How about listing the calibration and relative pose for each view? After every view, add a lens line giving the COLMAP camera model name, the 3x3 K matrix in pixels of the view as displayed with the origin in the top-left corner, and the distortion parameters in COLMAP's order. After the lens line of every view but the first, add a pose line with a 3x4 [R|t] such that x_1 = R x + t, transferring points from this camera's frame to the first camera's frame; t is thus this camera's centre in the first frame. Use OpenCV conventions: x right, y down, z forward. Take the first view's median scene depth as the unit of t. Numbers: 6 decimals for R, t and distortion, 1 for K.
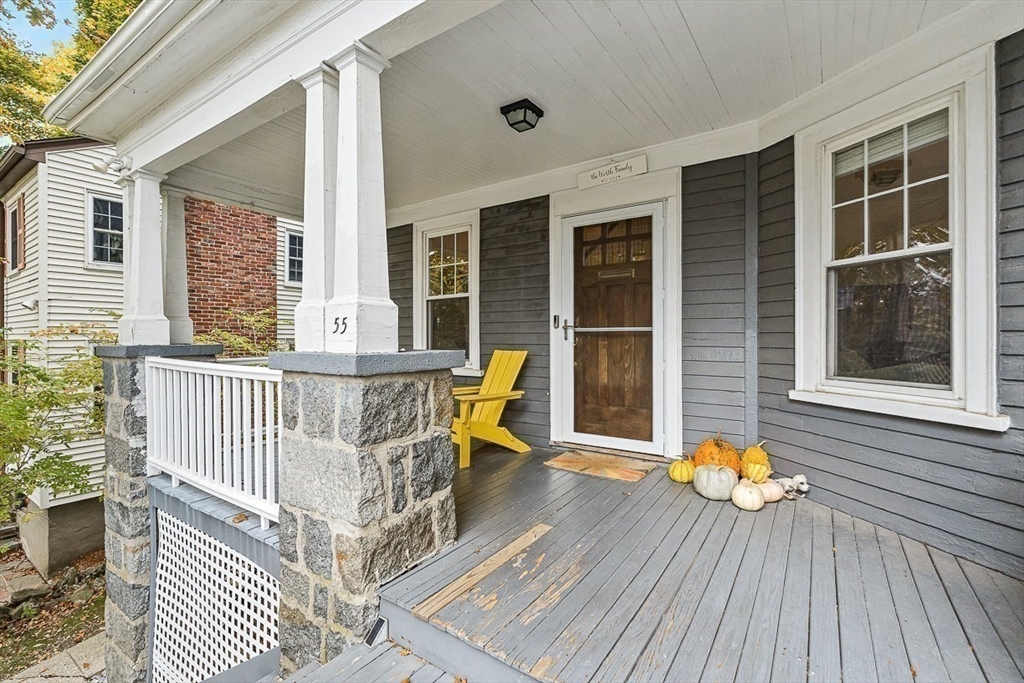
lens RADIAL K [[459.2, 0, 512.3], [0, 459.2, 340.4], [0, 0, 1]] dist [0.001184, -0.000731]
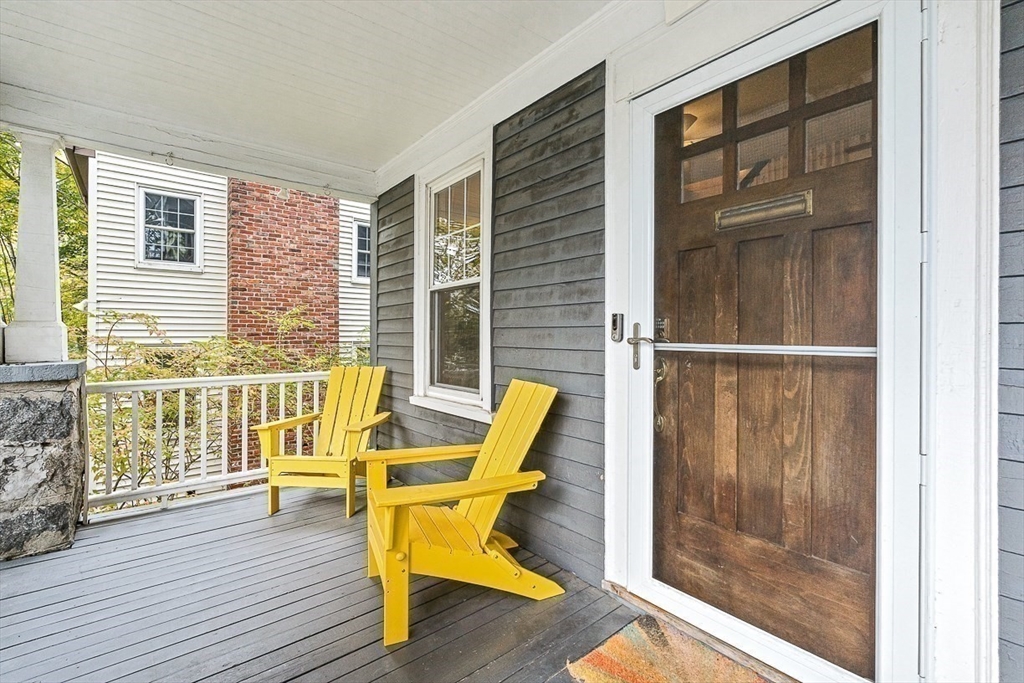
lens RADIAL K [[459.2, 0, 511.5], [0, 459.2, 338.4], [0, 0, 1]] dist [0.001184, -0.000731]
pose [[0.961479, 0.005354, -0.274826, 0.115333], [-0.004918, 0.999985, 0.002274, -0.029048], [0.274834, -0.000834, 0.961491, 0.501023]]
